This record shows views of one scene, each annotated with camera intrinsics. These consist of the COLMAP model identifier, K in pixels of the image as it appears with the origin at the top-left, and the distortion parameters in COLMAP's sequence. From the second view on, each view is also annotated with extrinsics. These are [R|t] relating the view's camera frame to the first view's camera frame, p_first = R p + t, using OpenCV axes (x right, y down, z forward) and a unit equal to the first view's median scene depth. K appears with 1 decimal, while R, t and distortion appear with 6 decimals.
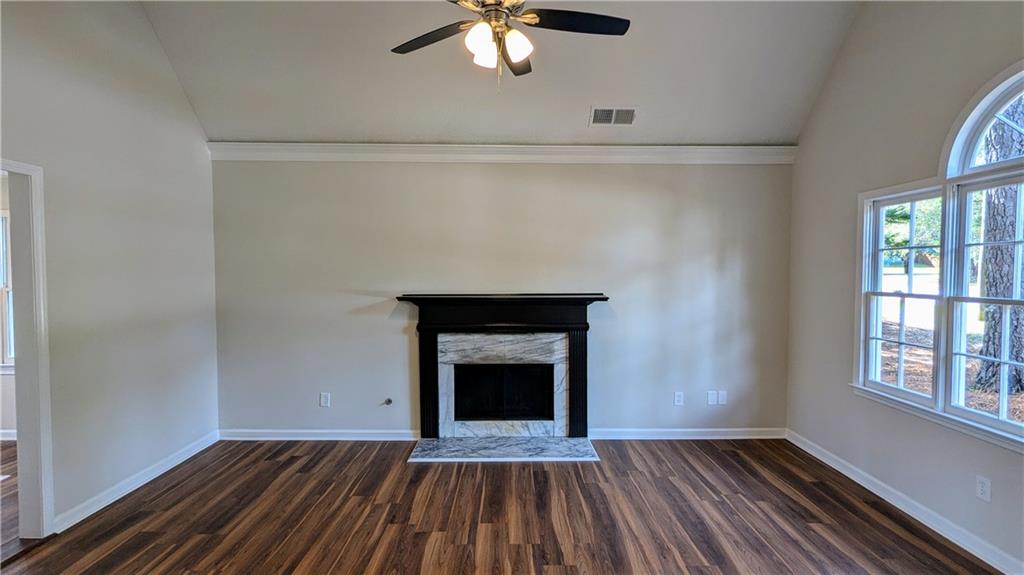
lens RADIAL K [[481.6, 0, 515.2], [0, 481.6, 289.6], [0, 0, 1]] dist [0.001870, 0.000856]
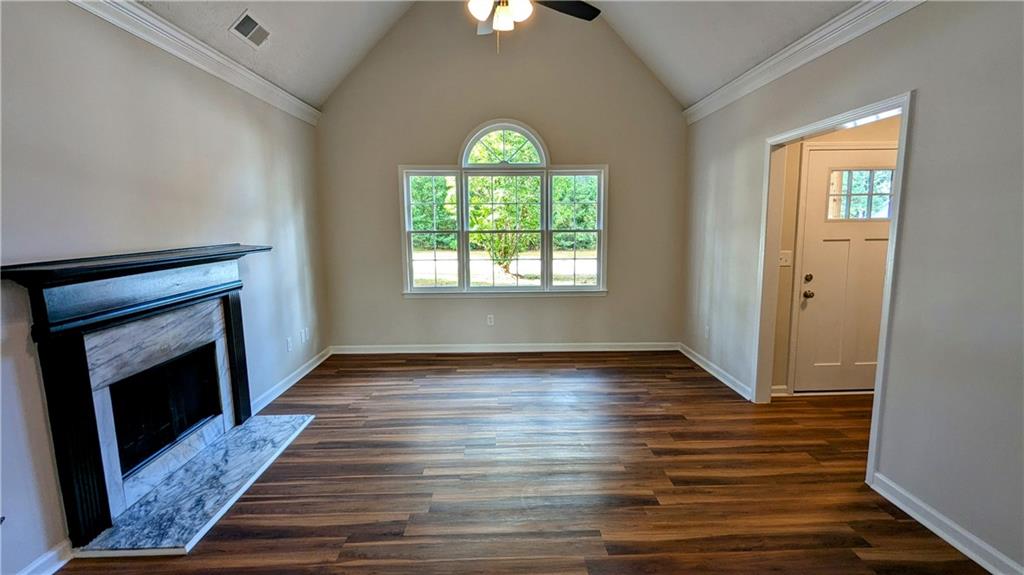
lens RADIAL K [[481.6, 0, 515.2], [0, 481.6, 289.6], [0, 0, 1]] dist [0.001870, 0.000856]
pose [[-0.007682, -0.142163, 0.989813, -0.673428], [0.048469, 0.988626, 0.142369, -0.009237], [-0.998795, 0.049069, -0.000704, 0.543293]]
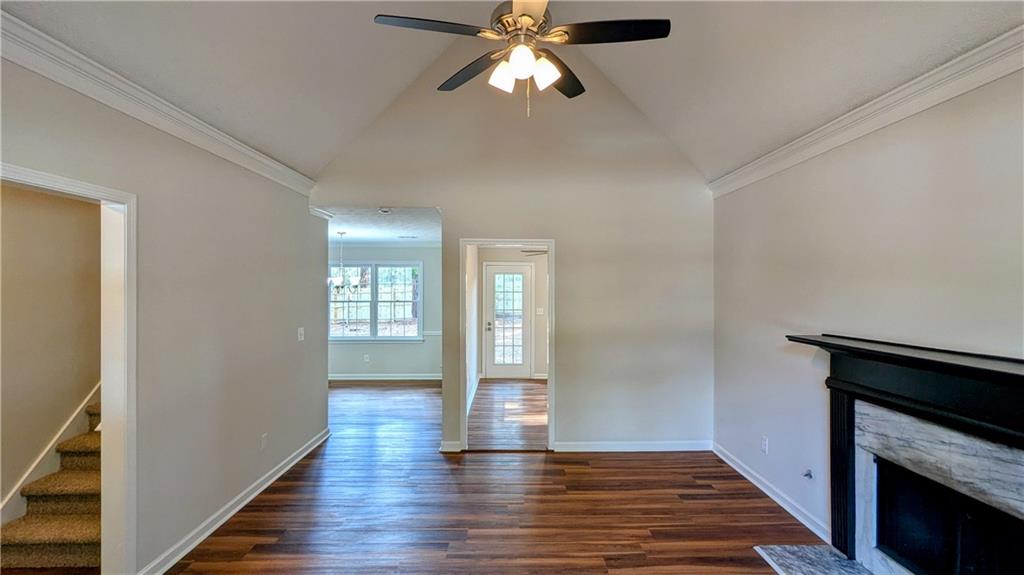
lens RADIAL K [[484.3, 0, 517.9], [0, 484.3, 290.6], [0, 0, 1]] dist [0.001603, 0.000669]
pose [[0.008460, 0.002465, -0.999961, 0.500739], [-0.033366, 0.999441, 0.002182, -0.041811], [0.999407, 0.033346, 0.008538, 0.542635]]
